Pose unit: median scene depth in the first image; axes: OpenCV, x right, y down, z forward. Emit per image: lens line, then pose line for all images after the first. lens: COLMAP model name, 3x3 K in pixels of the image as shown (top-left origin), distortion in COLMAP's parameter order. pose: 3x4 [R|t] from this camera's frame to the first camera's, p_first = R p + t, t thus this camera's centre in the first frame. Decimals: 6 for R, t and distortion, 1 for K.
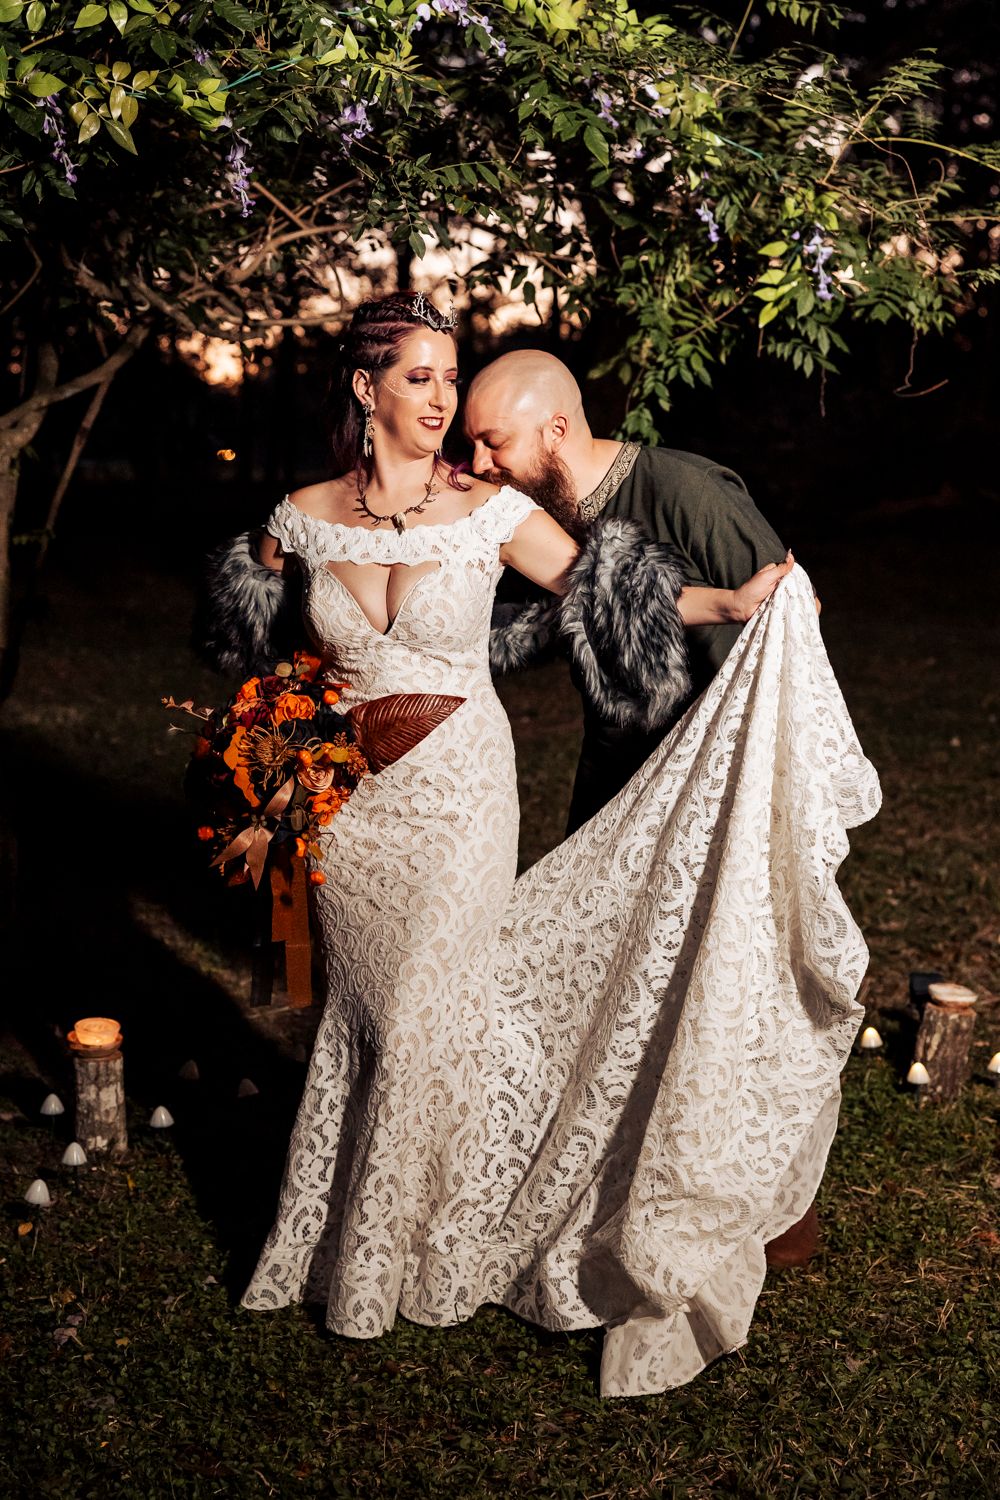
lens RADIAL K [[2103.5, 0, 495.7], [0, 2103.5, 750.6], [0, 0, 1]] dist [0.029618, 0.000000]
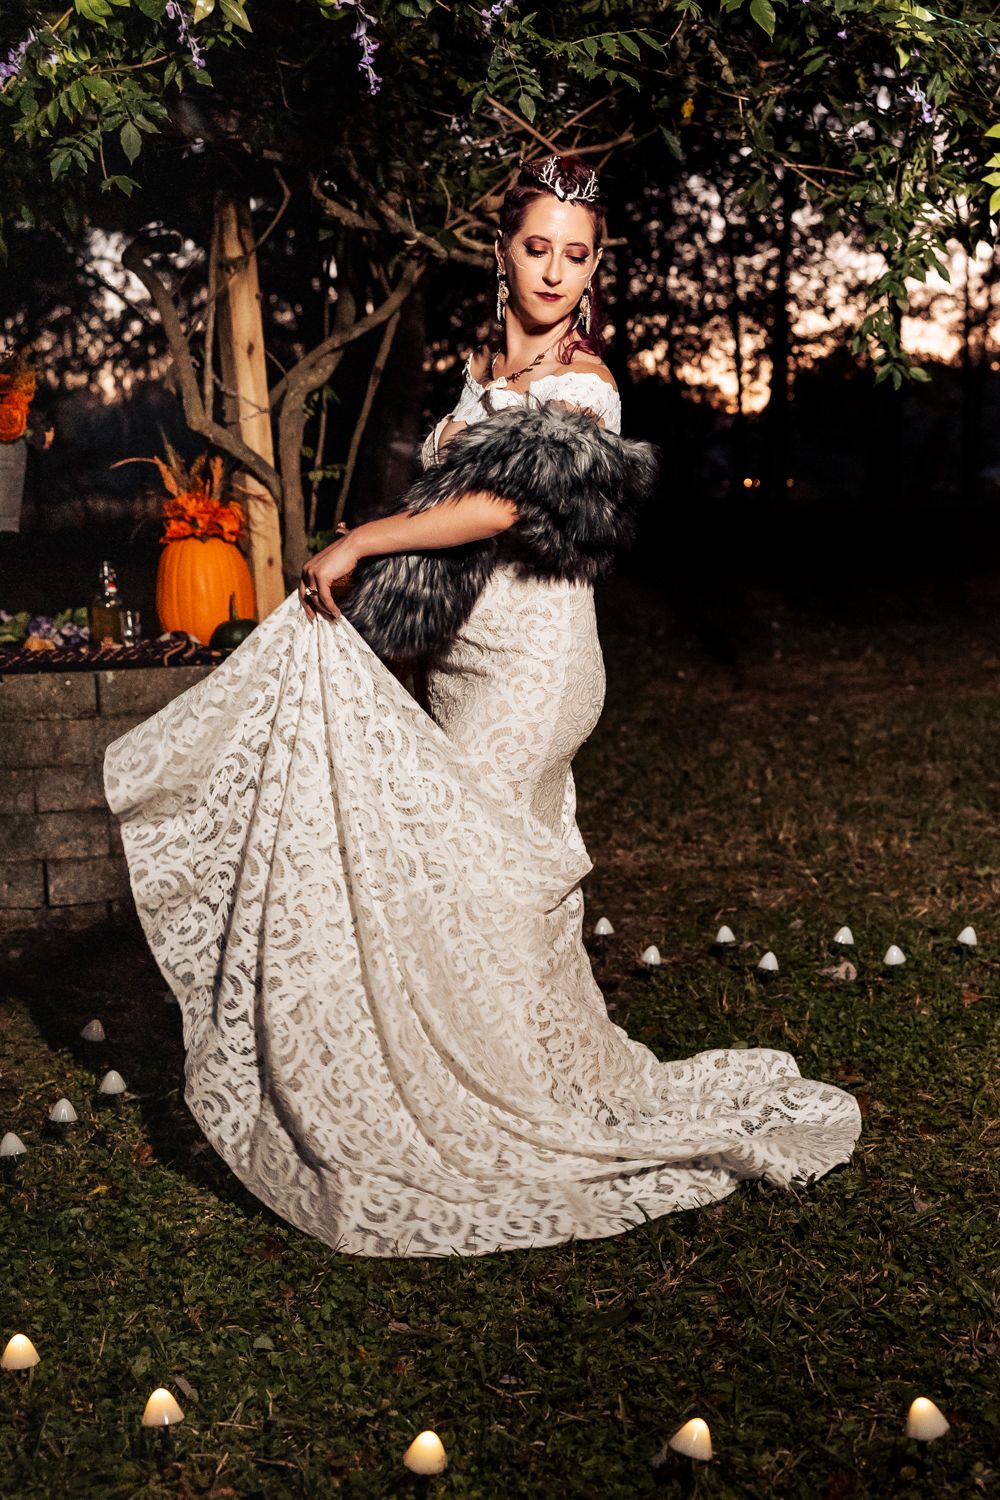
lens RADIAL K [[2015.5, 0, 540.5], [0, 2015.5, 872.7], [0, 0, 1]] dist [0.019791, 0.000000]
pose [[0.973869, 0.013314, -0.226718, 0.148945], [-0.001777, 0.998696, 0.051018, 0.060611], [0.227102, -0.049282, 0.972623, 0.026449]]
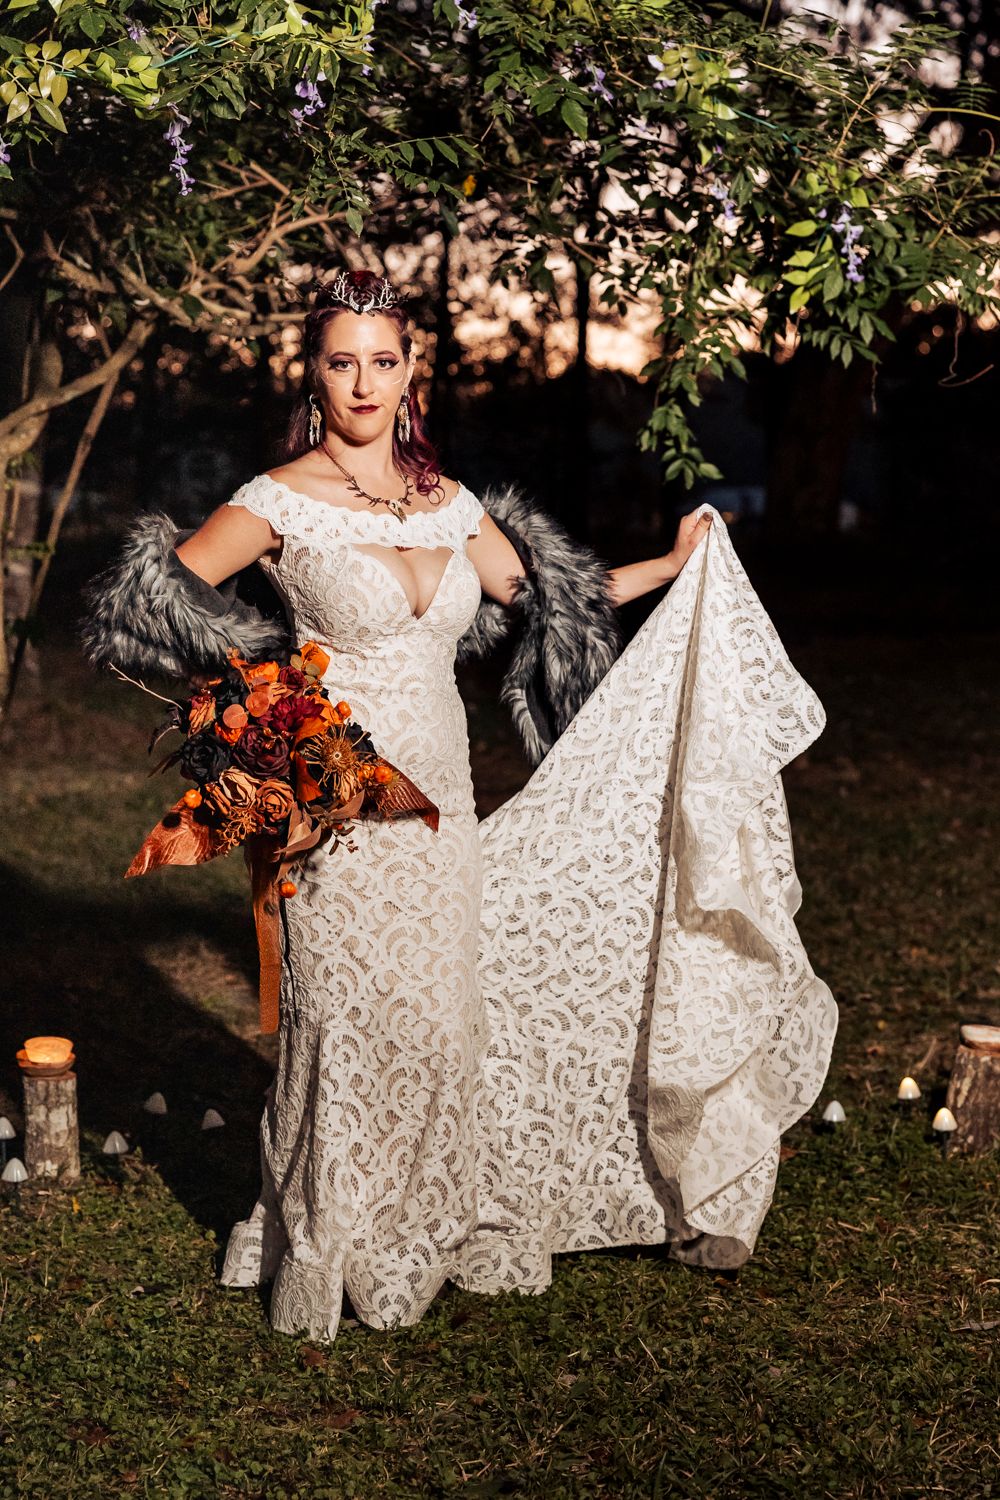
lens RADIAL K [[2592.8, 0, 506.7], [0, 2592.8, 763.1], [0, 0, 1]] dist [0.043704, 0.000000]
pose [[0.996785, 0.004083, -0.080013, 0.100034], [-0.007504, 0.999068, -0.042501, 0.047647], [0.079765, 0.042965, 0.995887, -0.141160]]
